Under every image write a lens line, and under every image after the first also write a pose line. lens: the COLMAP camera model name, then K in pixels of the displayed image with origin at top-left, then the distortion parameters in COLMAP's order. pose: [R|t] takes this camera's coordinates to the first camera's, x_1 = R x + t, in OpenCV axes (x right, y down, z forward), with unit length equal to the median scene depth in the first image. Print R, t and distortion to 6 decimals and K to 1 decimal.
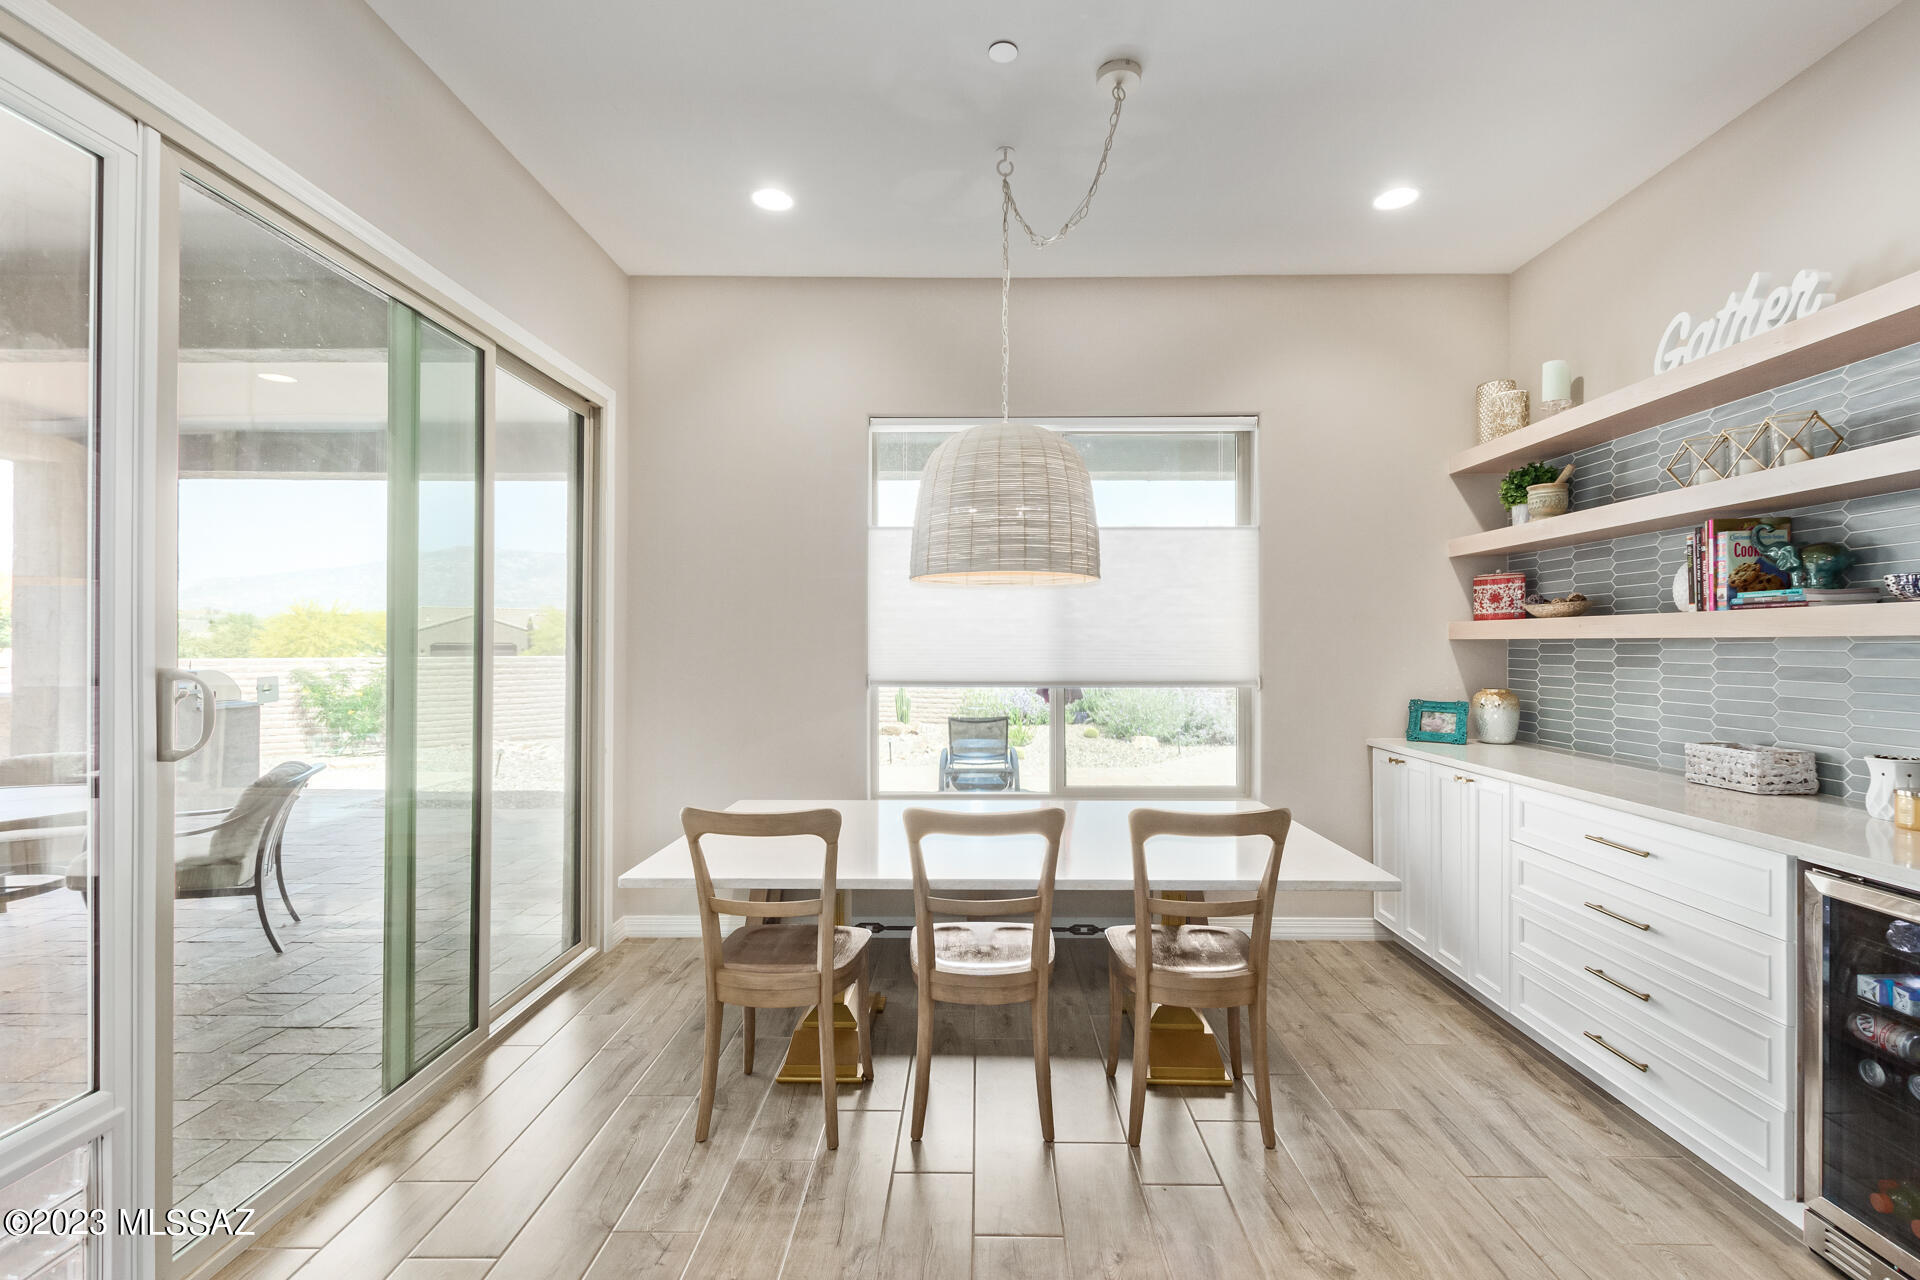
lens RADIAL K [[884.2, 0, 973.4], [0, 884.2, 644.9], [0, 0, 1]] dist [0.015347, 0.000118]
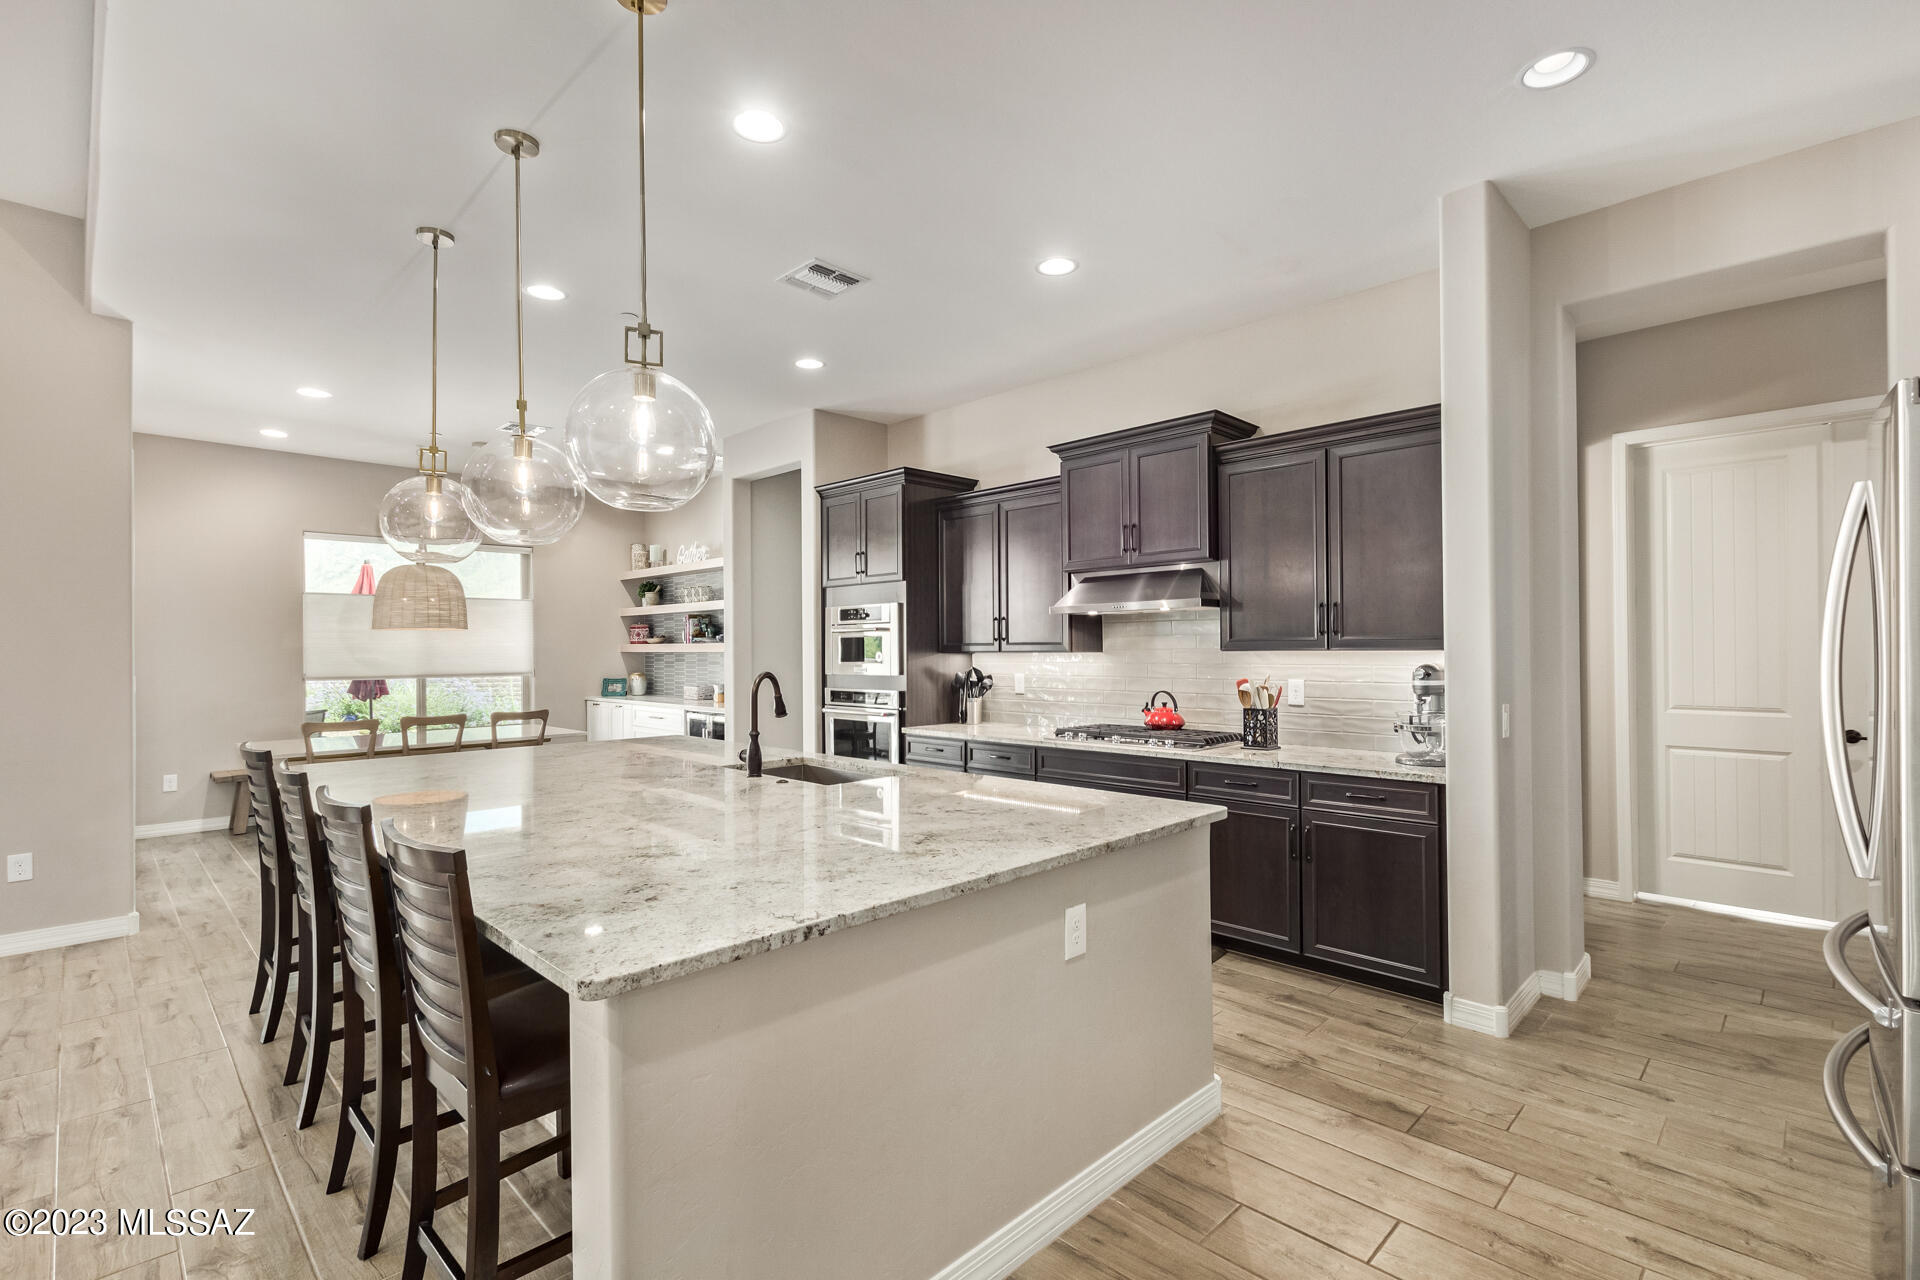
lens RADIAL K [[884.2, 0, 973.4], [0, 884.2, 644.9], [0, 0, 1]] dist [0.015347, 0.000118]
pose [[0.706654, 0.000826, 0.707559, -0.479113], [0.003709, 0.999981, -0.004871, -0.010861], [-0.707549, 0.006067, 0.706638, -1.370093]]
